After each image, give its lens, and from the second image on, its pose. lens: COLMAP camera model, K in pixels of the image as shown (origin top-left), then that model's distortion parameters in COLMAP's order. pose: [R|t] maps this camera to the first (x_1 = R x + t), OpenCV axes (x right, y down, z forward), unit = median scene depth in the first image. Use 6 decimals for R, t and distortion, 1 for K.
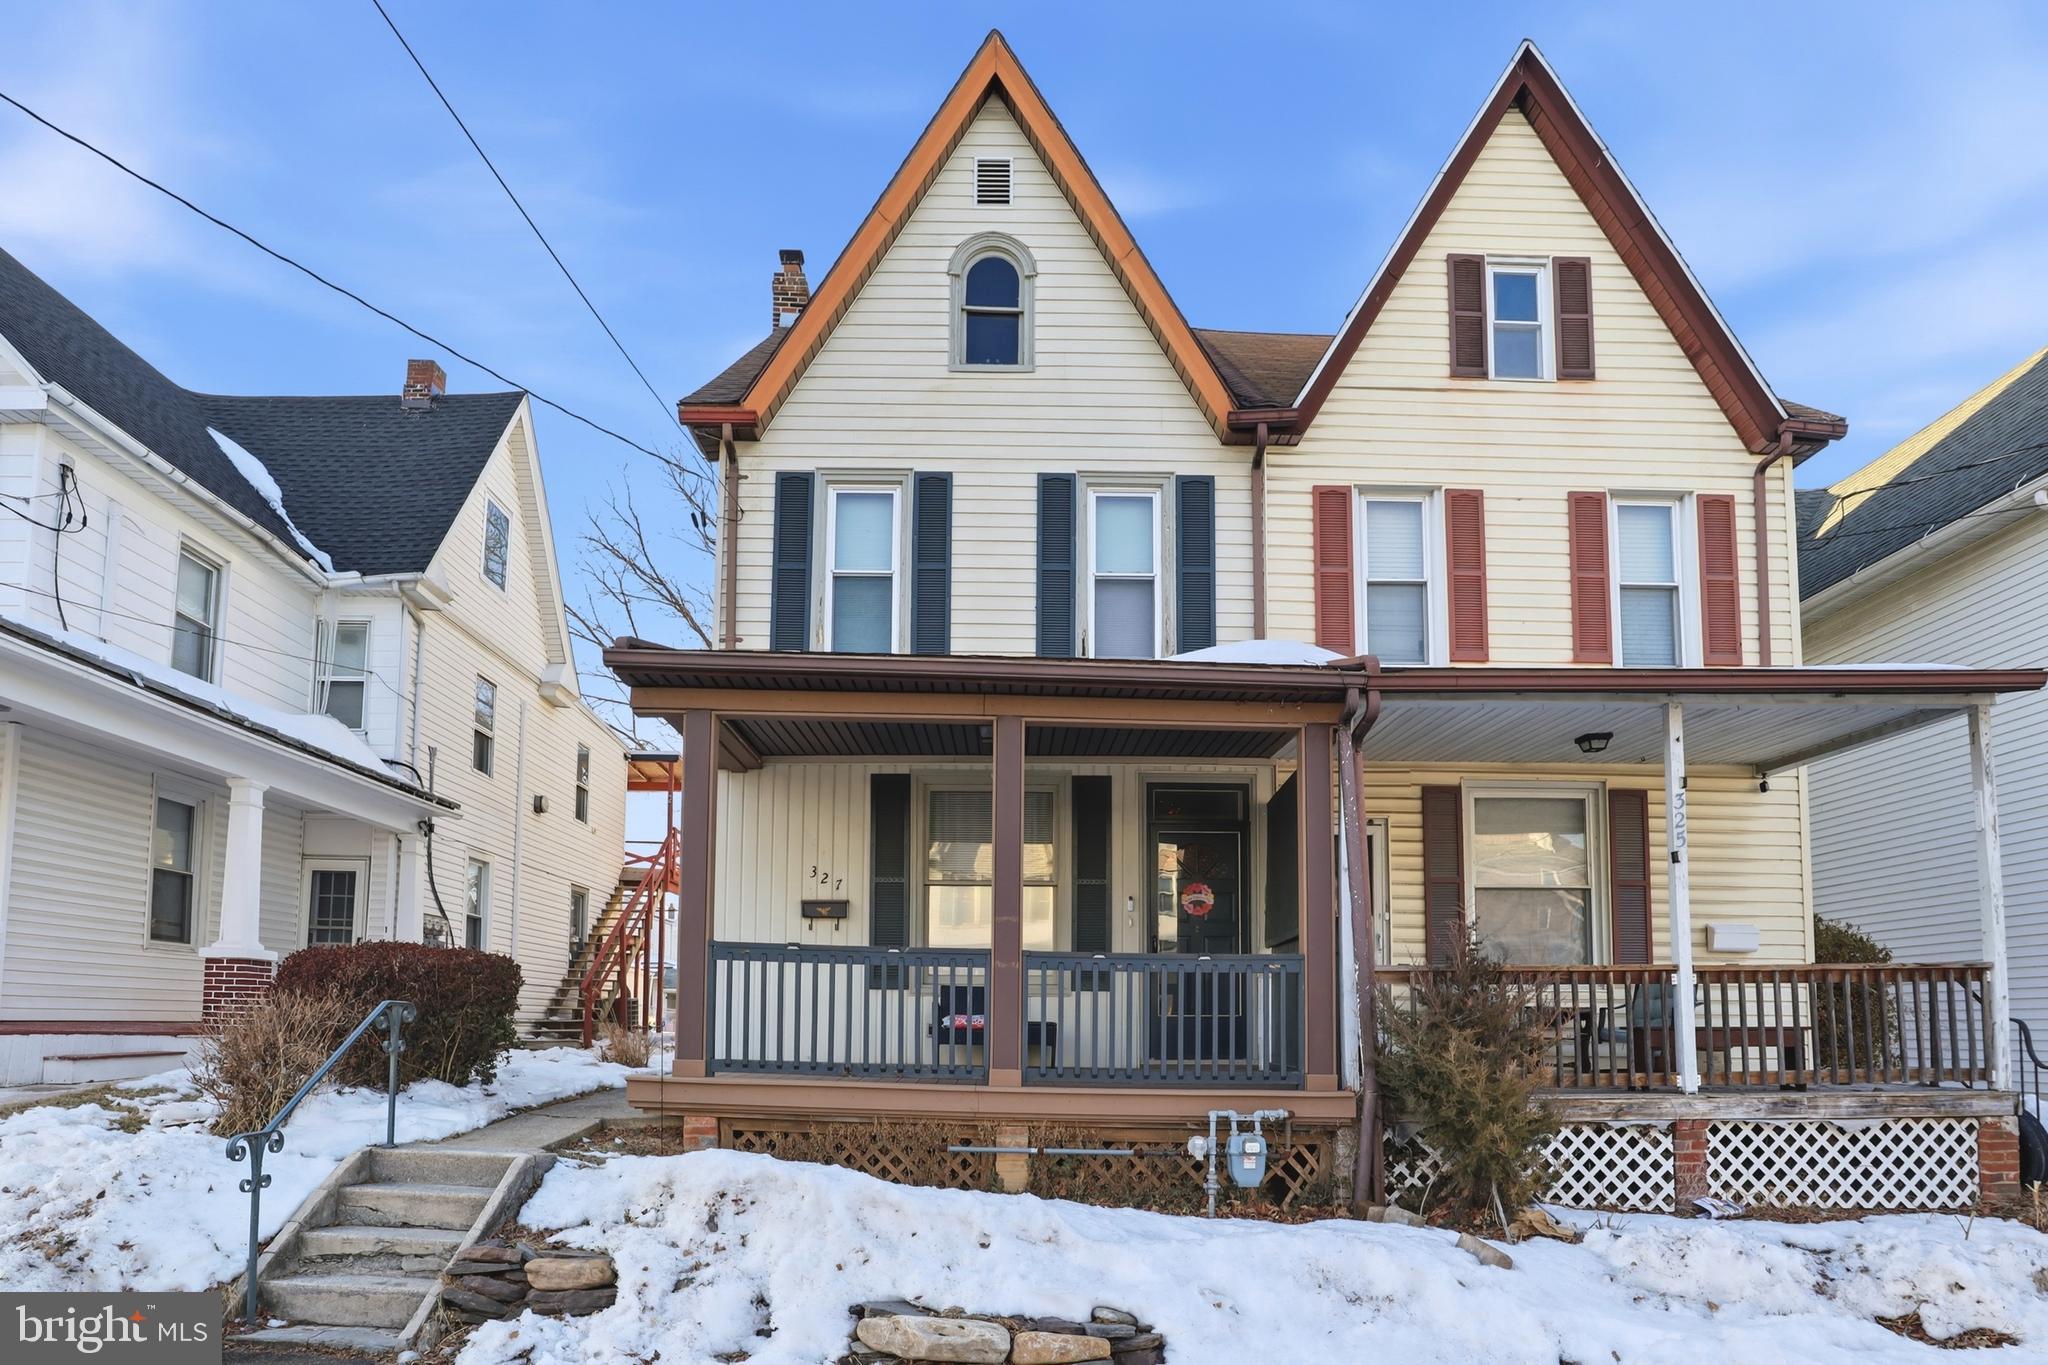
lens RADIAL K [[1033.2, 0, 1018.4], [0, 1033.2, 768.2], [0, 0, 1]] dist [-0.025606, 0.017382]
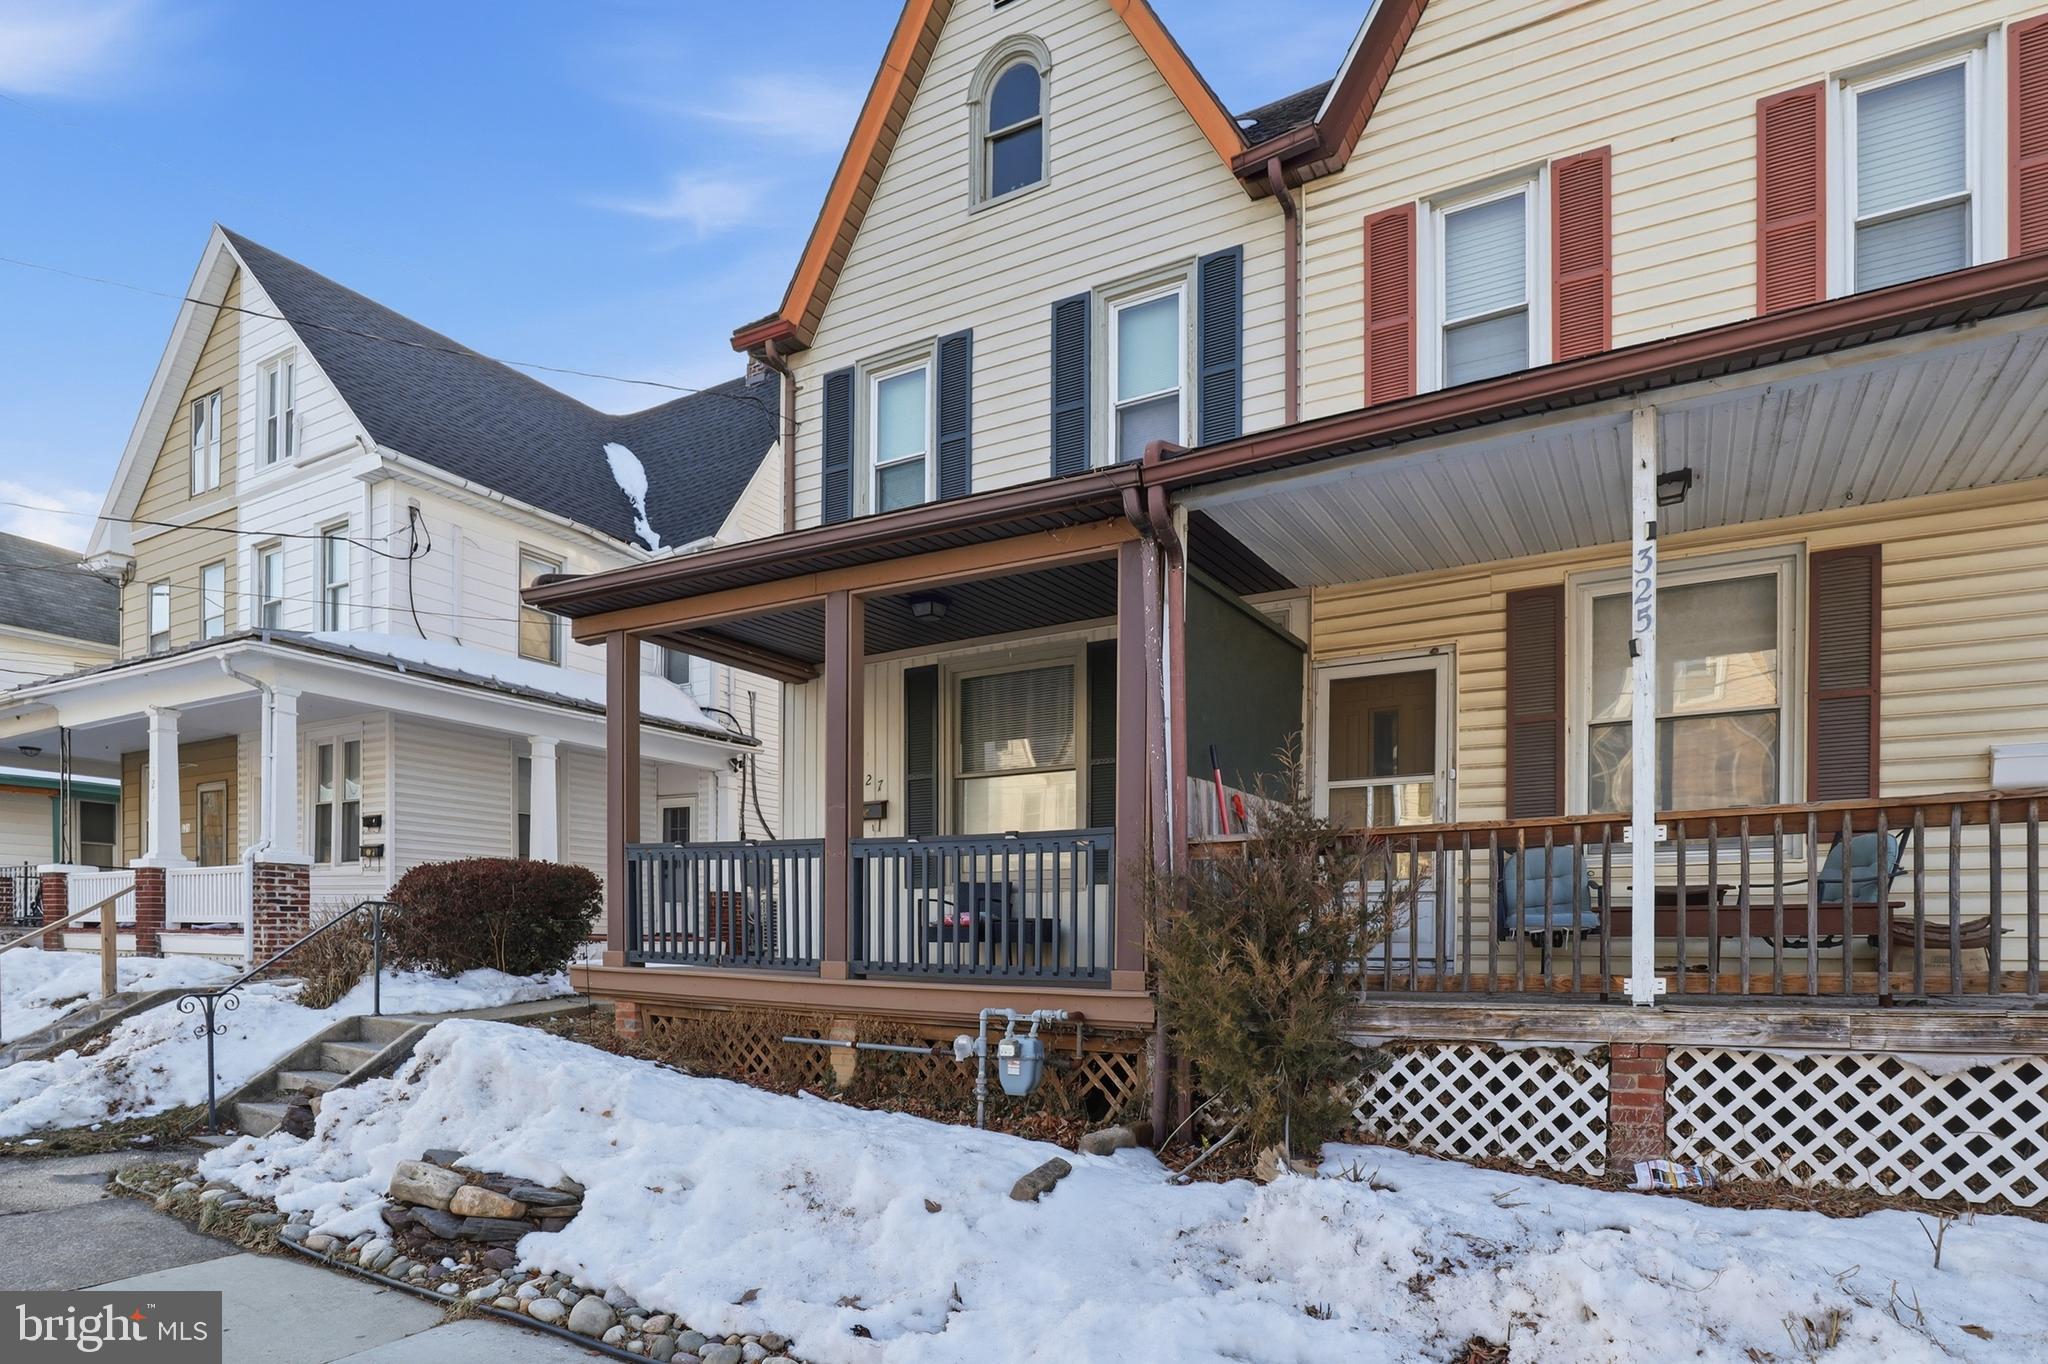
lens RADIAL K [[1113.6, 0, 1027.2], [0, 1113.6, 752.6], [0, 0, 1]] dist [-0.005174, 0.000445]
pose [[0.870410, -0.086302, -0.484704, 0.673998], [0.121579, 0.991703, 0.041752, 0.079576], [0.477080, -0.095271, 0.873681, 0.204915]]
